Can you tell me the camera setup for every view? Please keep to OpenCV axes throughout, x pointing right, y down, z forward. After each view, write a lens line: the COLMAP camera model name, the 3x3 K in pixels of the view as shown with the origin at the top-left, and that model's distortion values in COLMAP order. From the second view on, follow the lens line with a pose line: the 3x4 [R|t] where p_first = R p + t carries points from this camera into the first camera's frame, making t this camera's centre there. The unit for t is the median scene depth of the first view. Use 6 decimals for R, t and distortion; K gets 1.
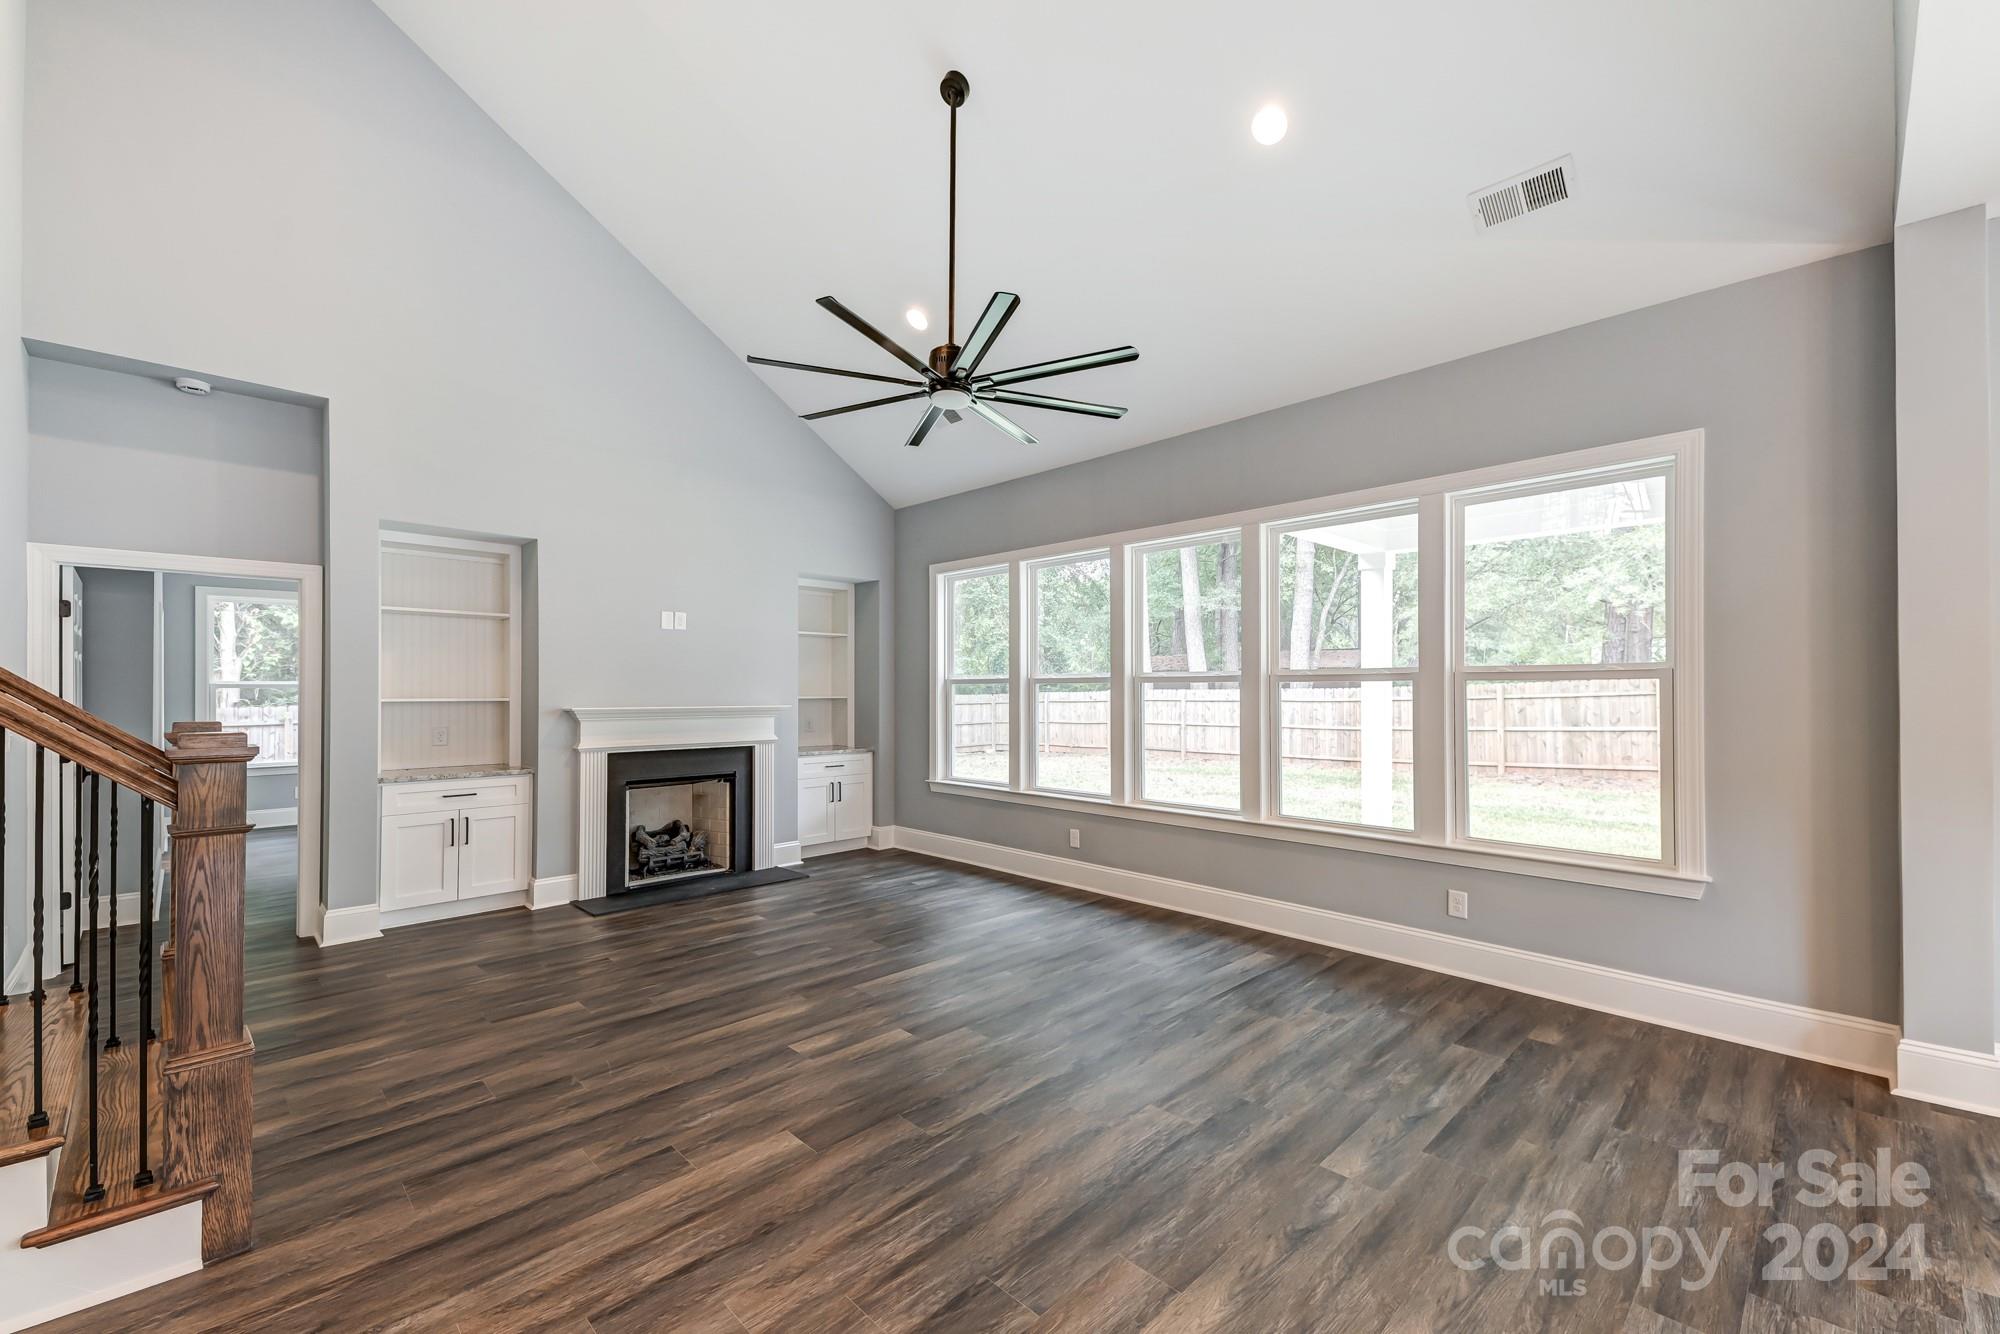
lens RADIAL K [[807.4, 0, 994.4], [0, 807.4, 680.6], [0, 0, 1]] dist [0.036359, -0.004748]
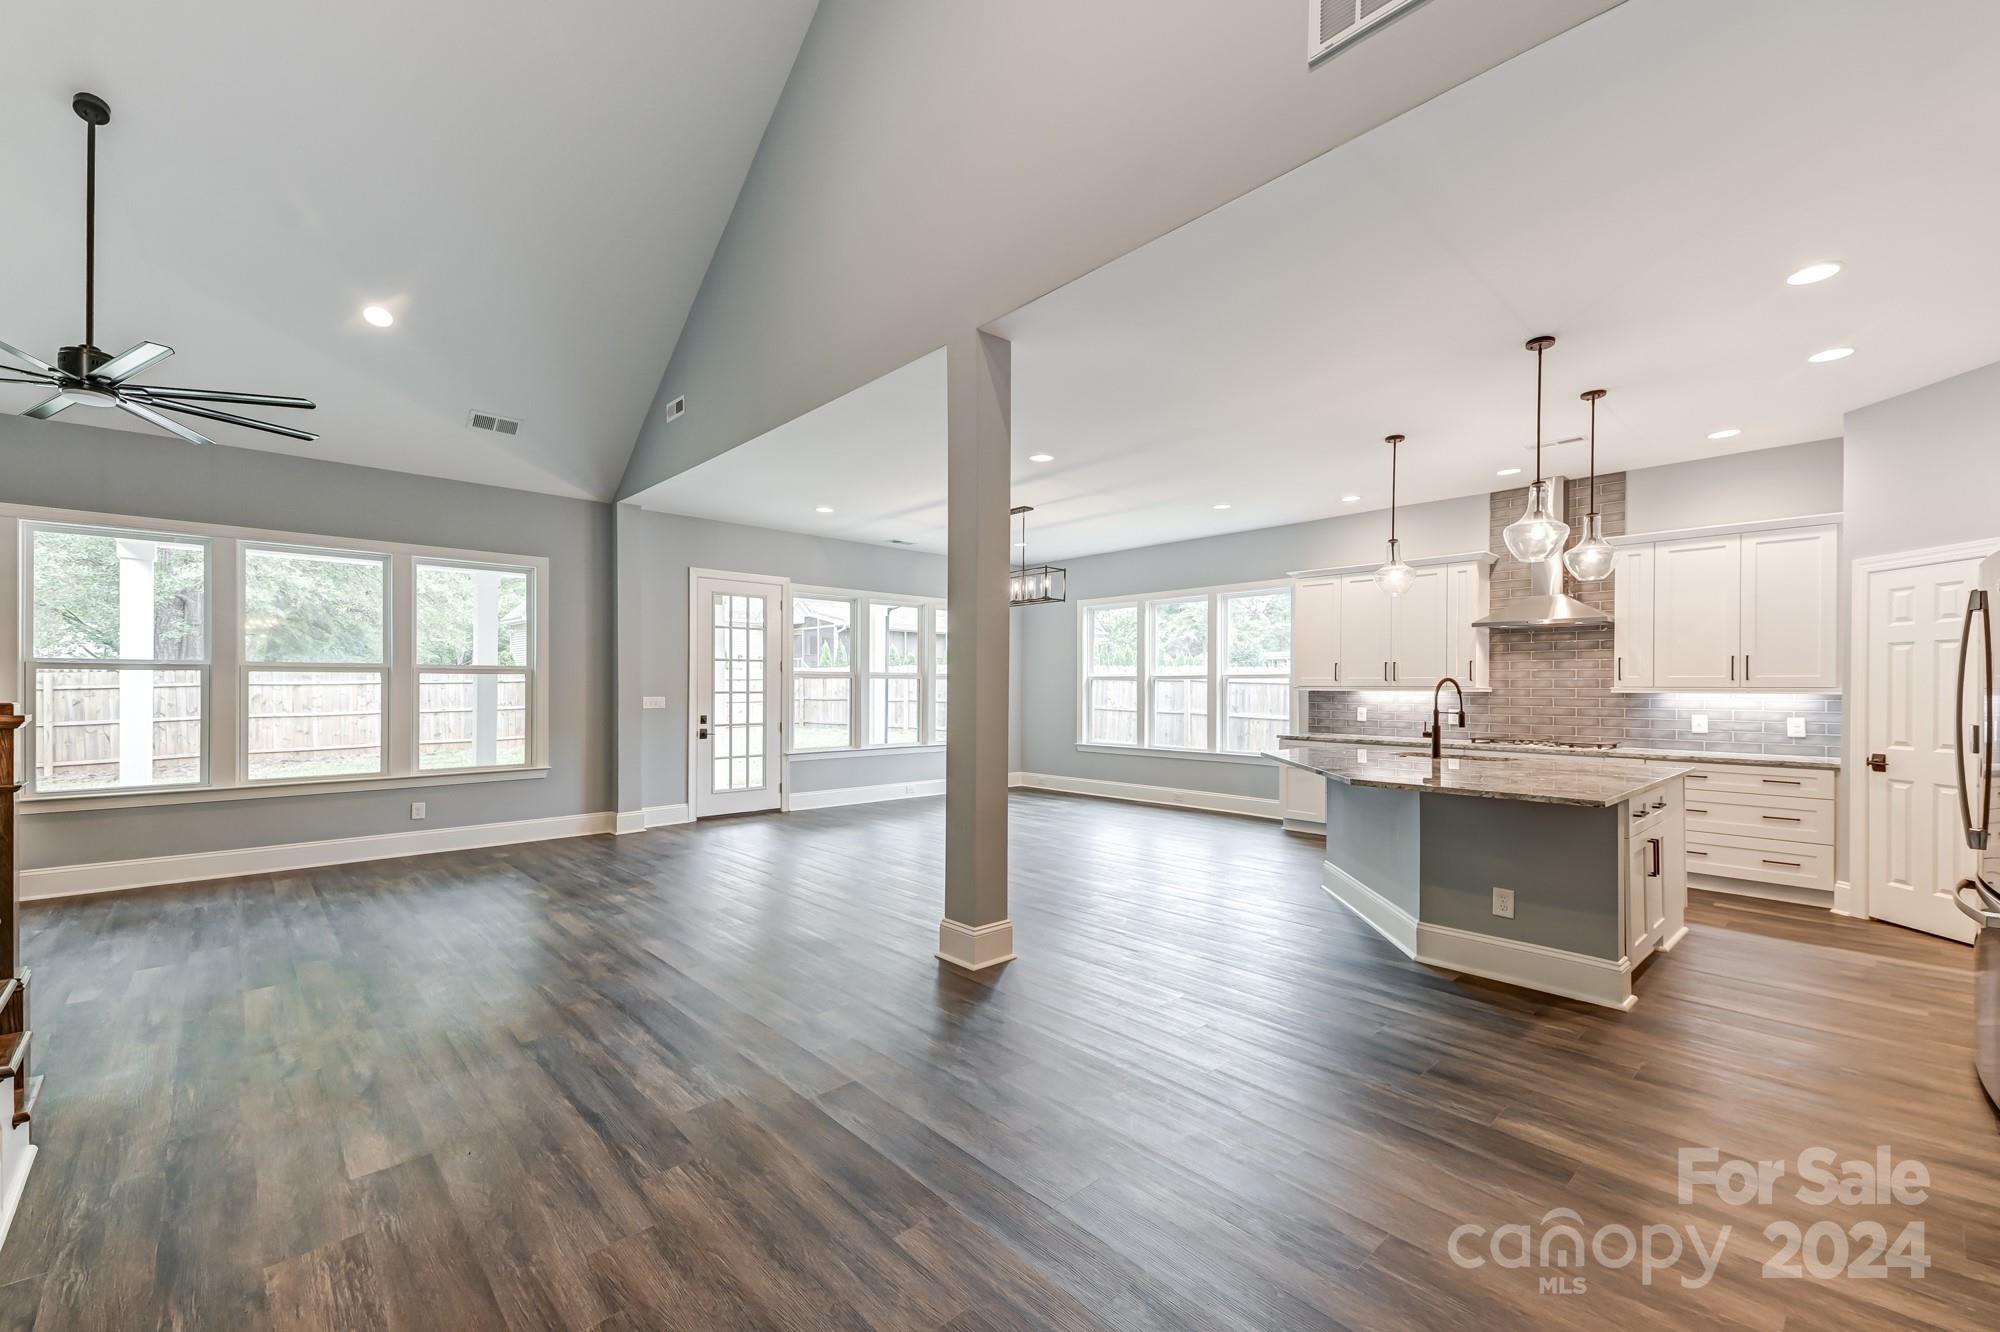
lens RADIAL K [[807.4, 0, 1008.6], [0, 807.4, 685.8], [0, 0, 1]] dist [0.036359, -0.004748]
pose [[0.018039, 0.001613, 0.999836, -0.950523], [-0.015983, 0.999871, -0.001325, 0.007639], [-0.999710, -0.015956, 0.018062, -0.182430]]
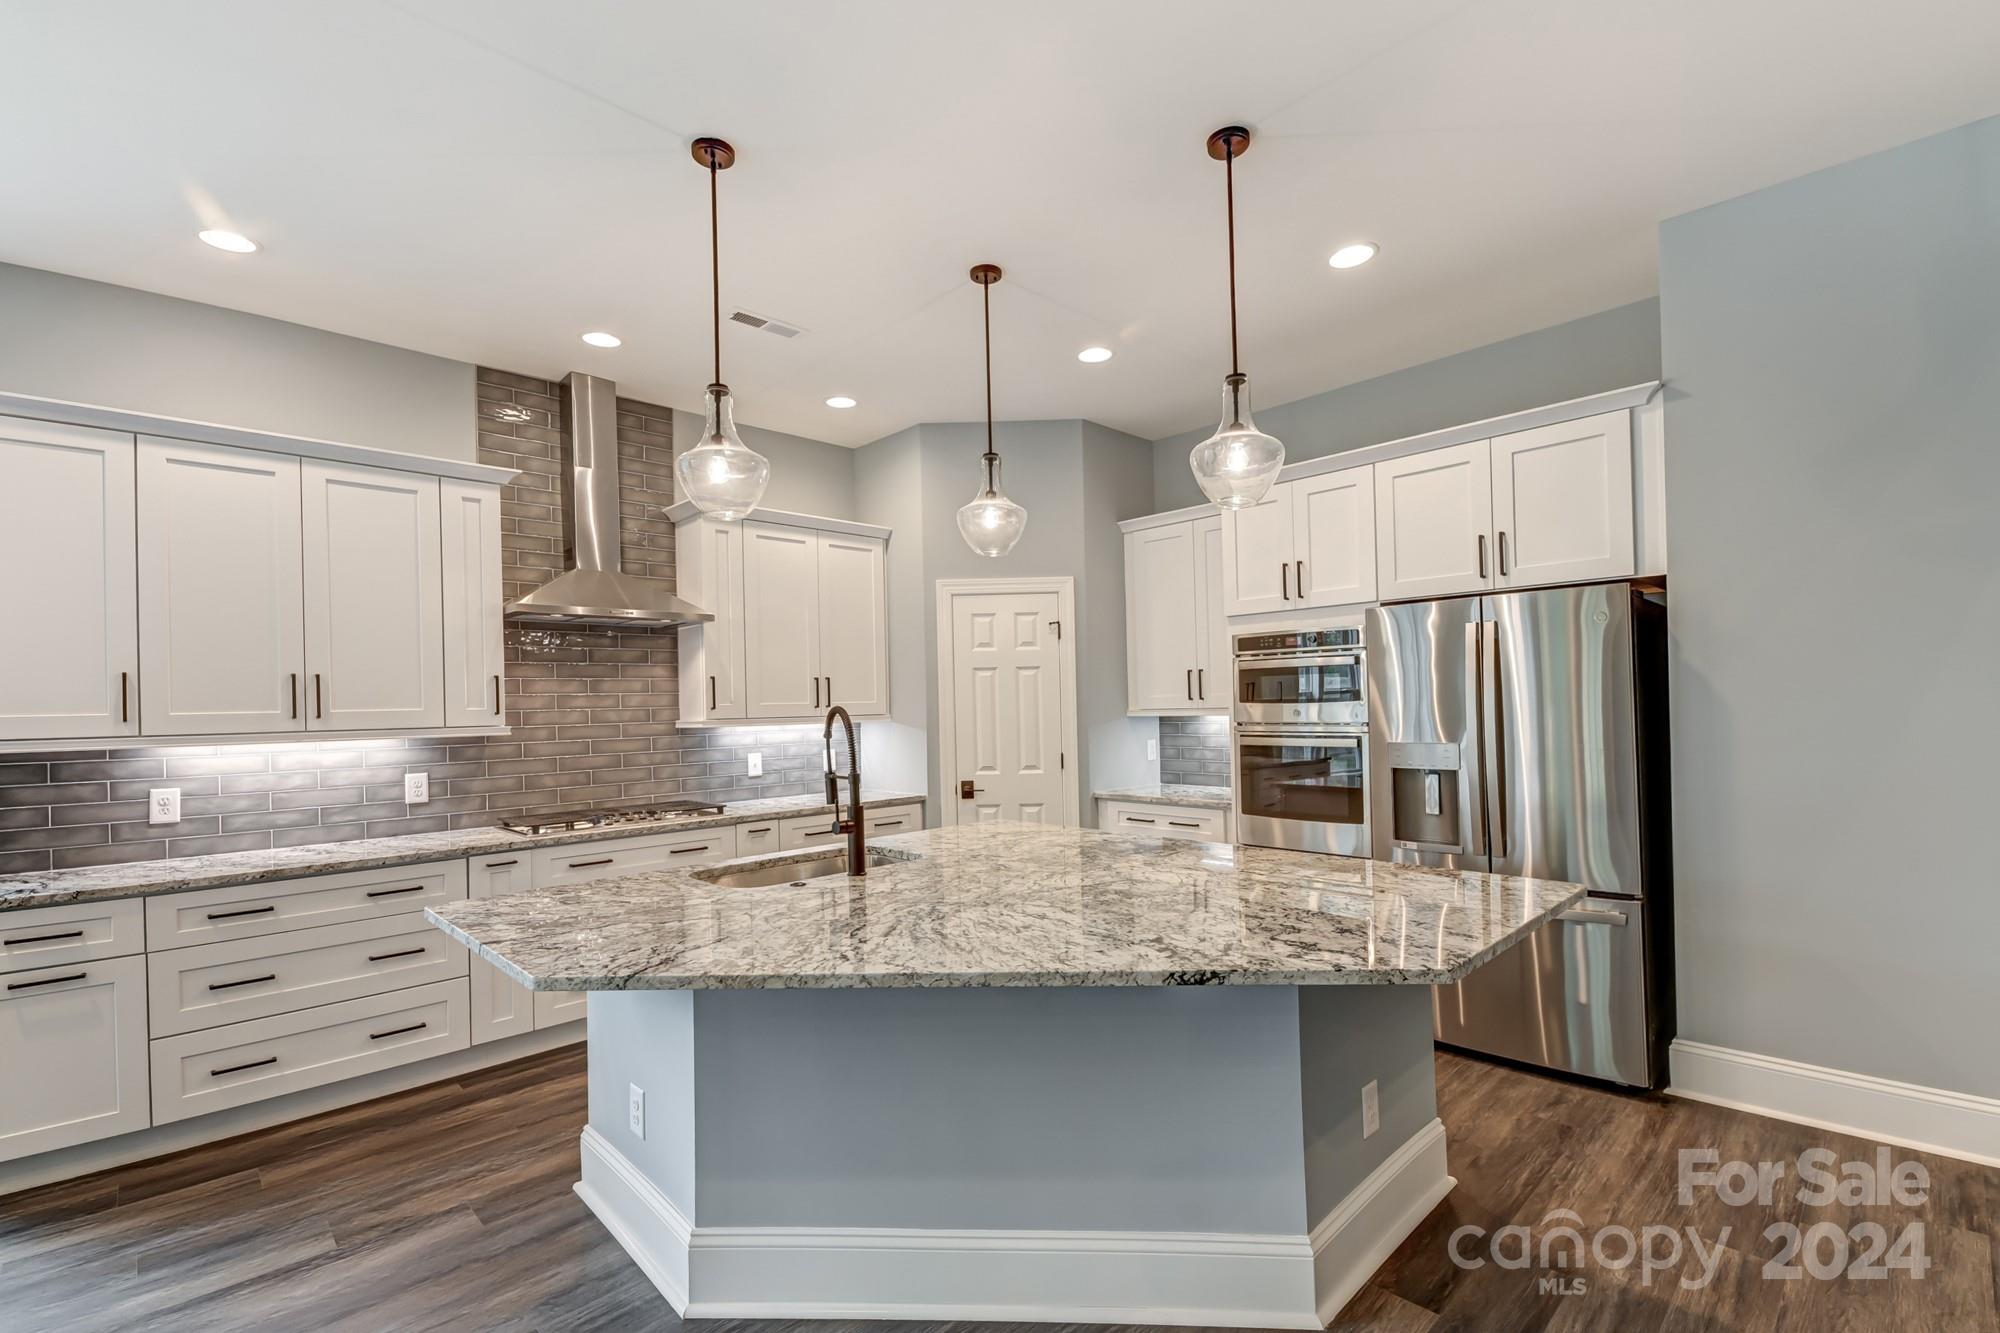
lens RADIAL K [[865.4, 0, 1006.4], [0, 865.4, 698.3], [0, 0, 1]] dist [-0.007832, -0.000166]
pose [[-0.999751, 0.022154, -0.002687, 0.102552], [0.022199, 0.999594, -0.017859, -0.007536], [0.002291, -0.017915, -0.999837, -0.187047]]
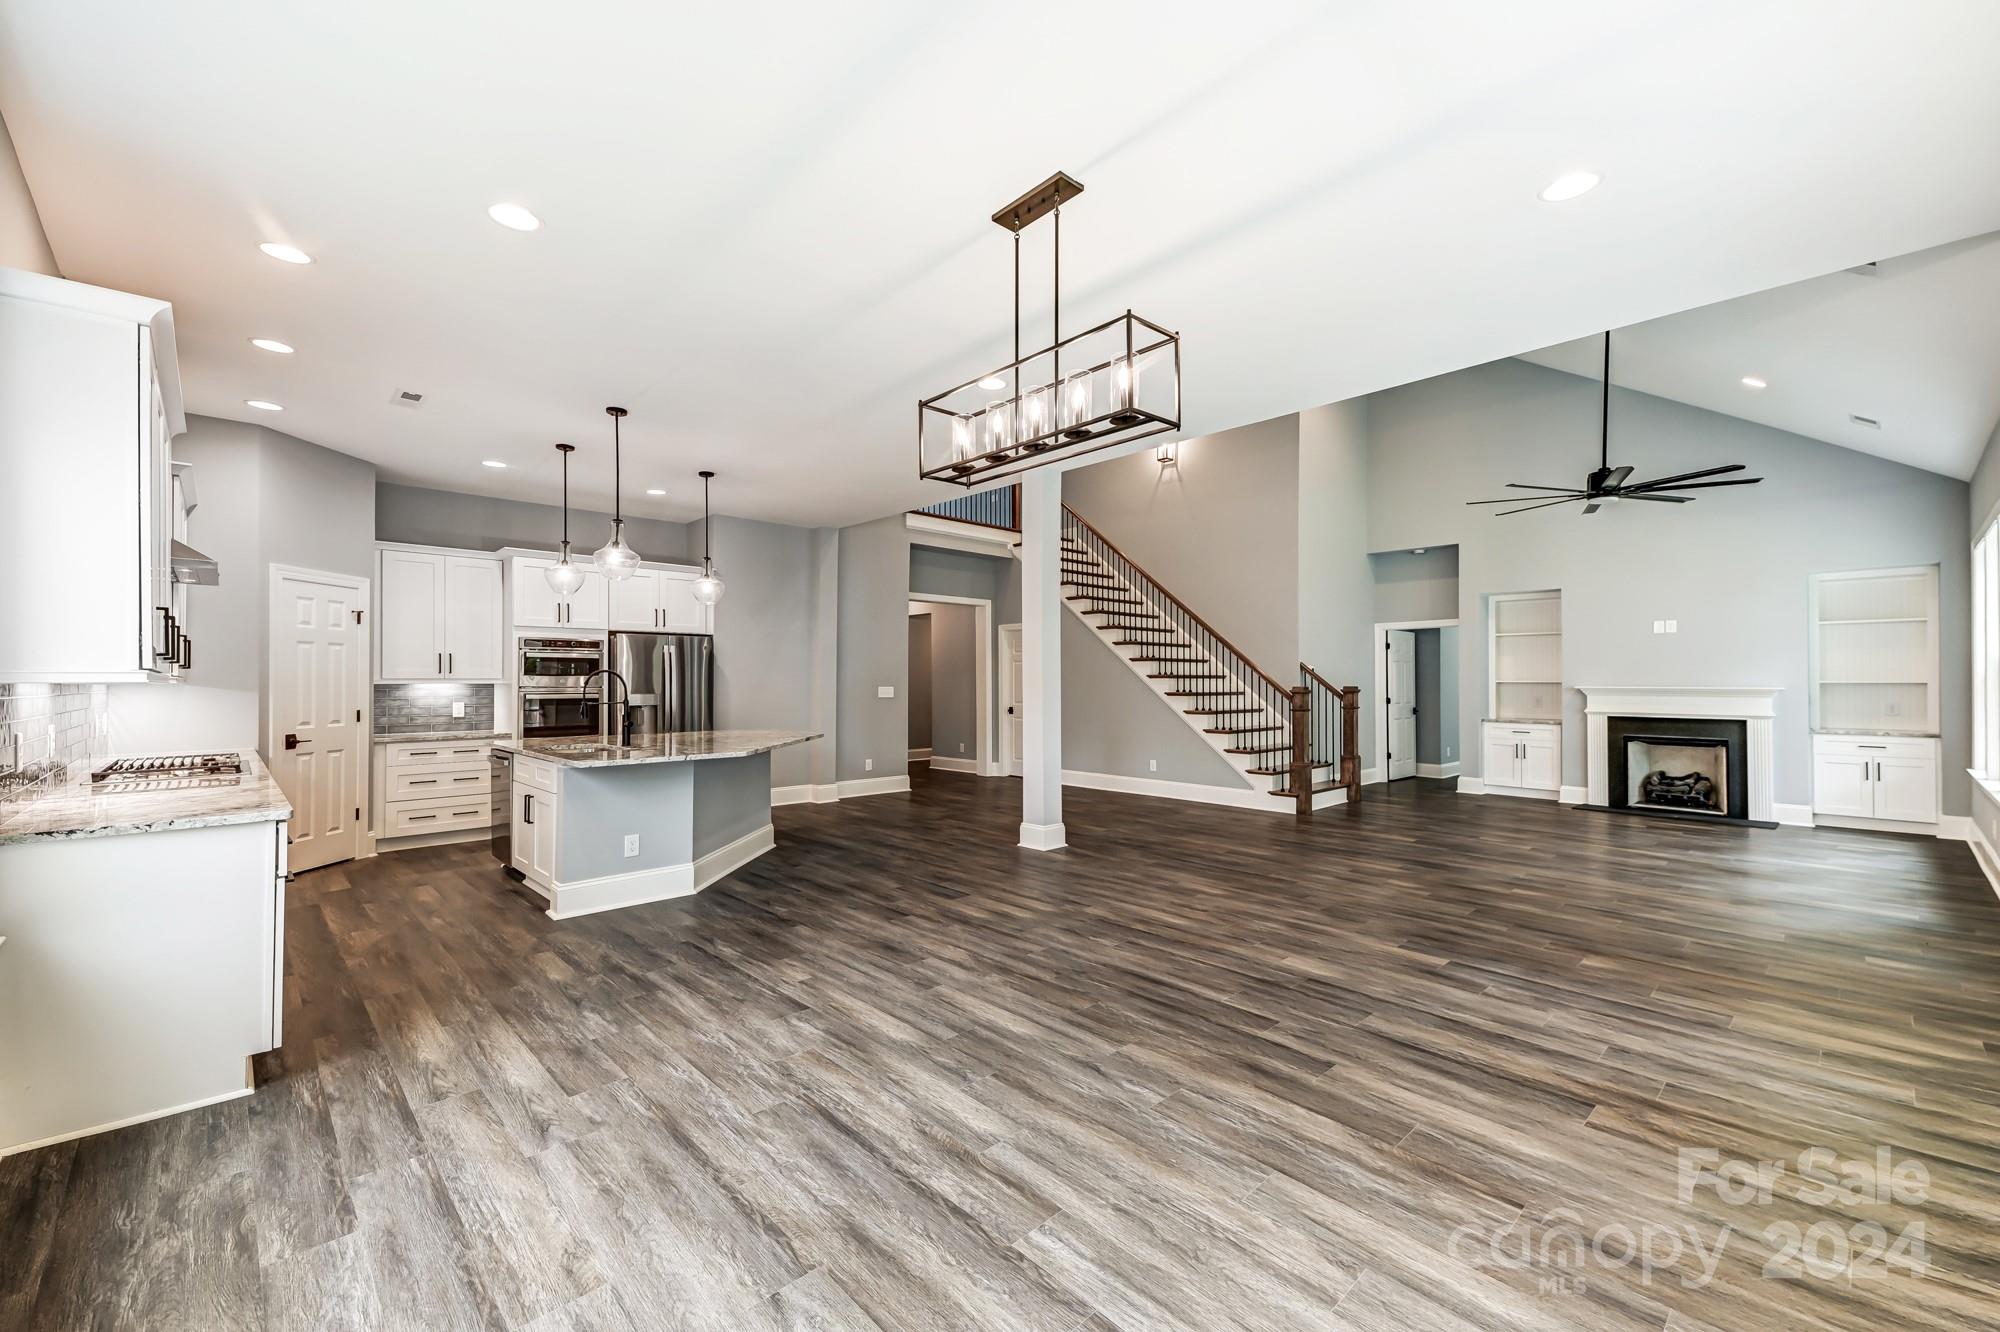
lens RADIAL K [[807.4, 0, 1006.5], [0, 807.4, 674.4], [0, 0, 1]] dist [0.036359, -0.004748]
pose [[-0.010429, -0.009636, -0.999899, 1.407469], [0.012850, 0.999870, -0.009770, 0.011632], [0.999863, -0.012951, -0.010304, -0.182761]]
